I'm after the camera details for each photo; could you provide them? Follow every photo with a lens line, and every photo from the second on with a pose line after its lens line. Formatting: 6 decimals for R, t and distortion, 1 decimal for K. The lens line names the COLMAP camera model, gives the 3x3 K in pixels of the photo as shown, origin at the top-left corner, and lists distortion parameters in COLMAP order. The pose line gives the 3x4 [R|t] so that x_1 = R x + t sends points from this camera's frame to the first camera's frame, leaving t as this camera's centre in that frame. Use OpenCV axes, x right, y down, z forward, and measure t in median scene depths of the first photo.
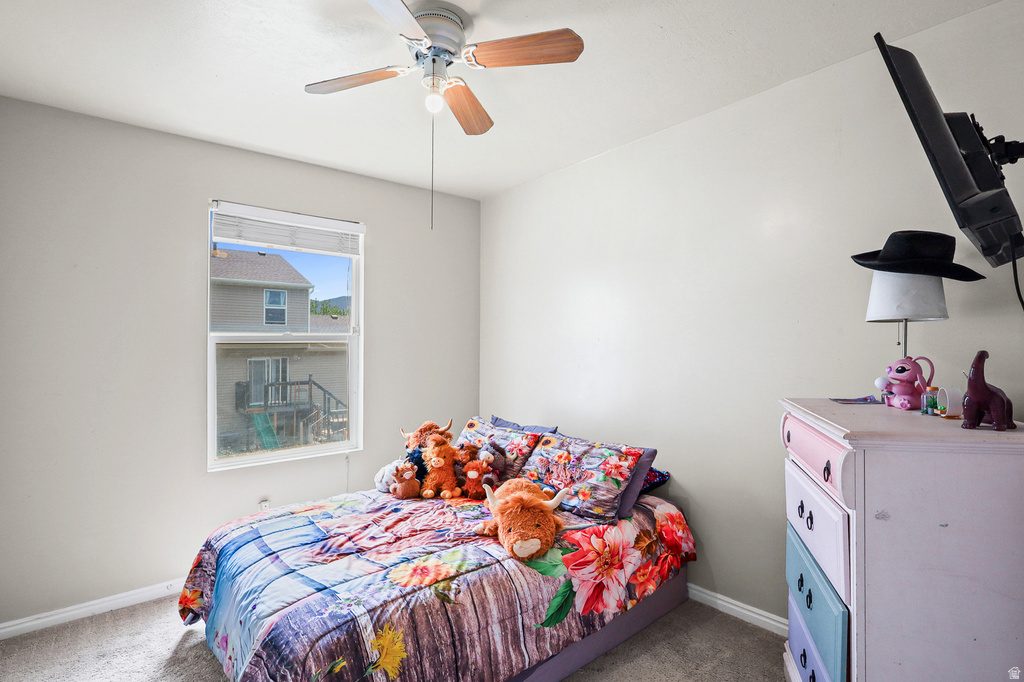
lens RADIAL K [[488.5, 0, 513.7], [0, 488.5, 348.5], [0, 0, 1]] dist [-0.001612, -0.003502]
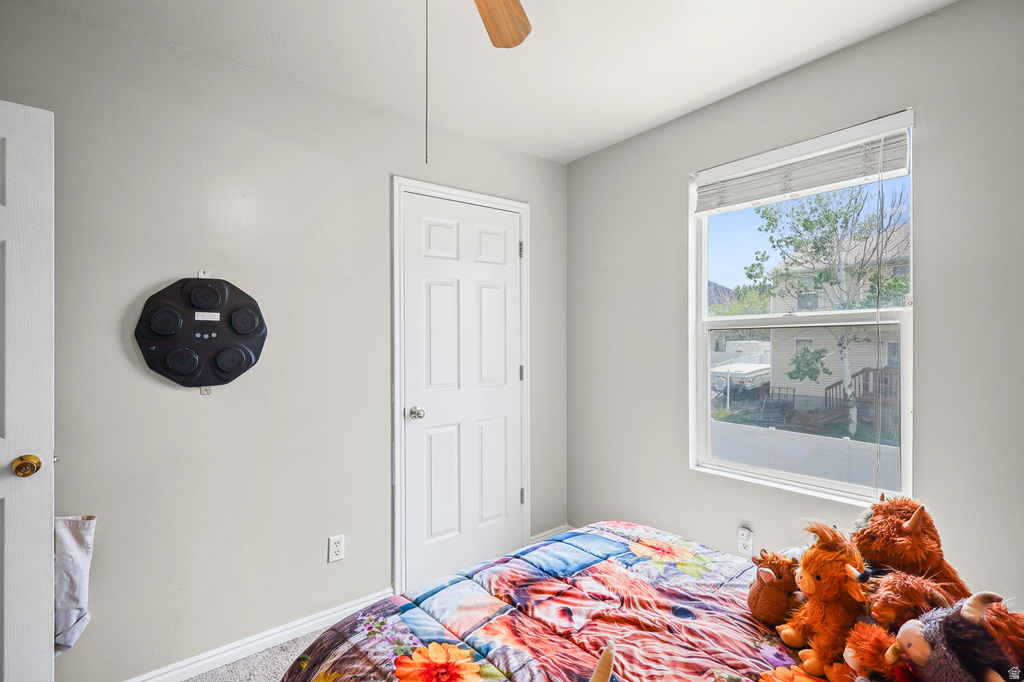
lens RADIAL K [[488.5, 0, 539.4], [0, 488.5, 322.3], [0, 0, 1]] dist [-0.001612, -0.003502]
pose [[-0.009739, -0.018375, -0.999784, 0.399023], [0.008298, 0.999795, -0.018456, -0.011187], [0.999918, -0.008476, -0.009585, 0.934123]]
